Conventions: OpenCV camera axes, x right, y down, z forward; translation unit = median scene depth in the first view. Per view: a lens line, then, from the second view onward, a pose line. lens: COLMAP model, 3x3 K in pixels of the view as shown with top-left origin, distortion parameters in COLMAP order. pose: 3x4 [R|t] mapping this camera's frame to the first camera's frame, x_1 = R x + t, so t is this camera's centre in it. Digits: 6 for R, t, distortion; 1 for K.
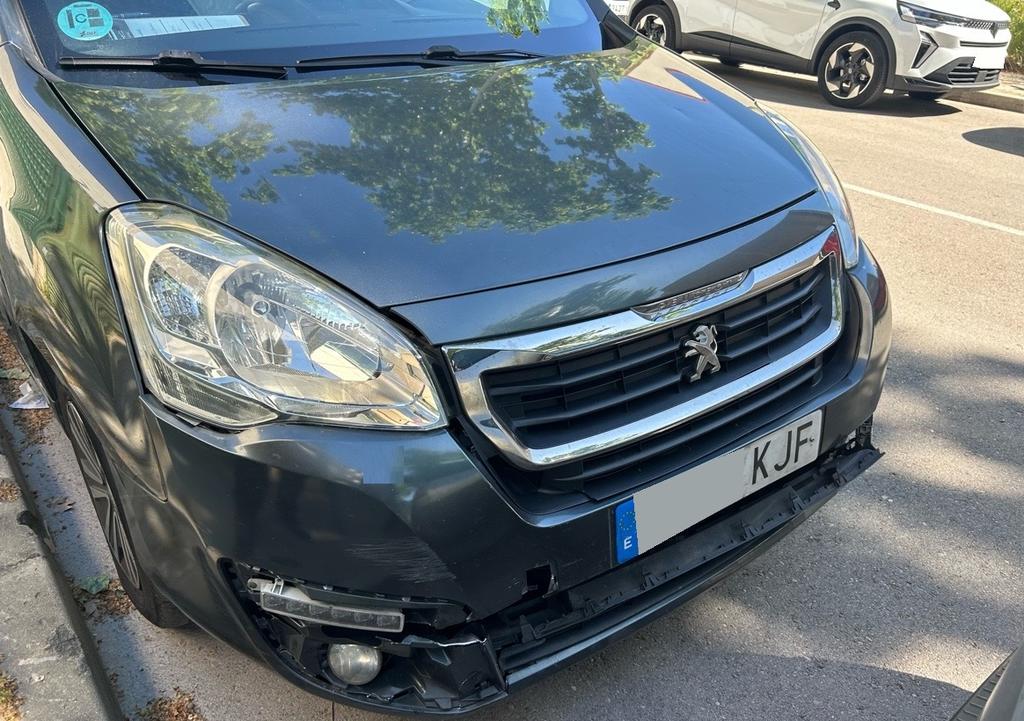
lens RADIAL K [[801.6, 0, 525.9], [0, 801.6, 388.6], [0, 0, 1]] dist [0.071661, -0.089664]
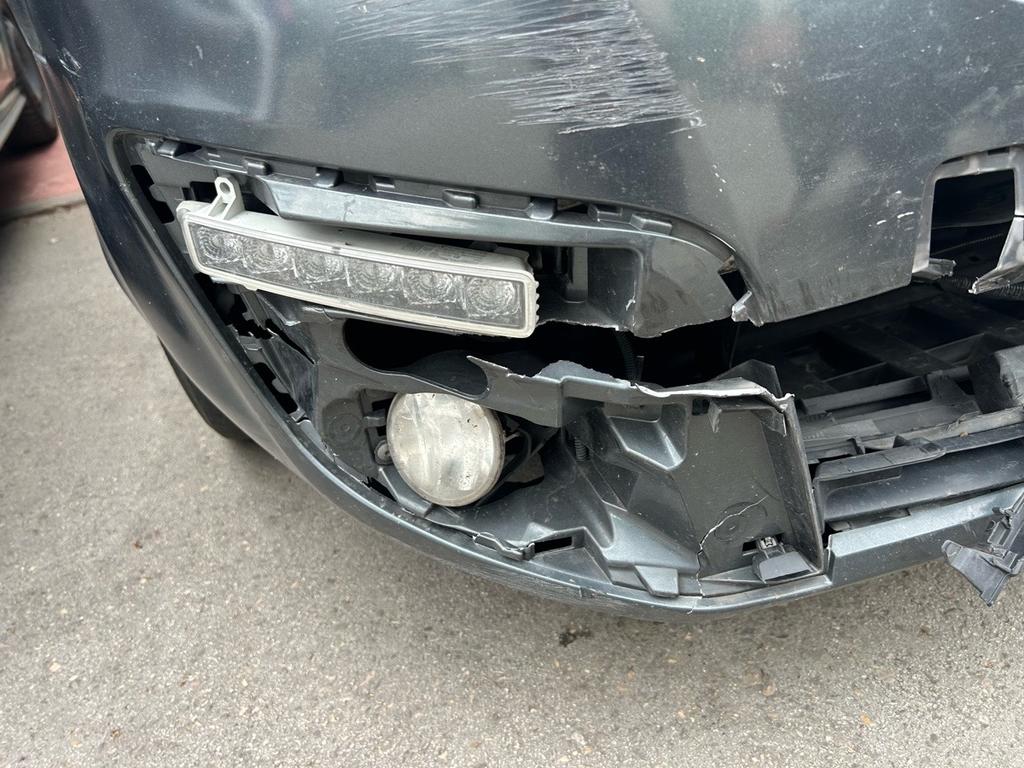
lens RADIAL K [[783.7, 0, 512.0], [0, 783.7, 384.0], [0, 0, 1]] dist [0.036409, -0.043894]
pose [[0.947862, 0.039667, -0.316202, -0.050860], [-0.022390, 0.998060, 0.058086, 0.266424], [0.317892, -0.047978, 0.946912, 0.604017]]
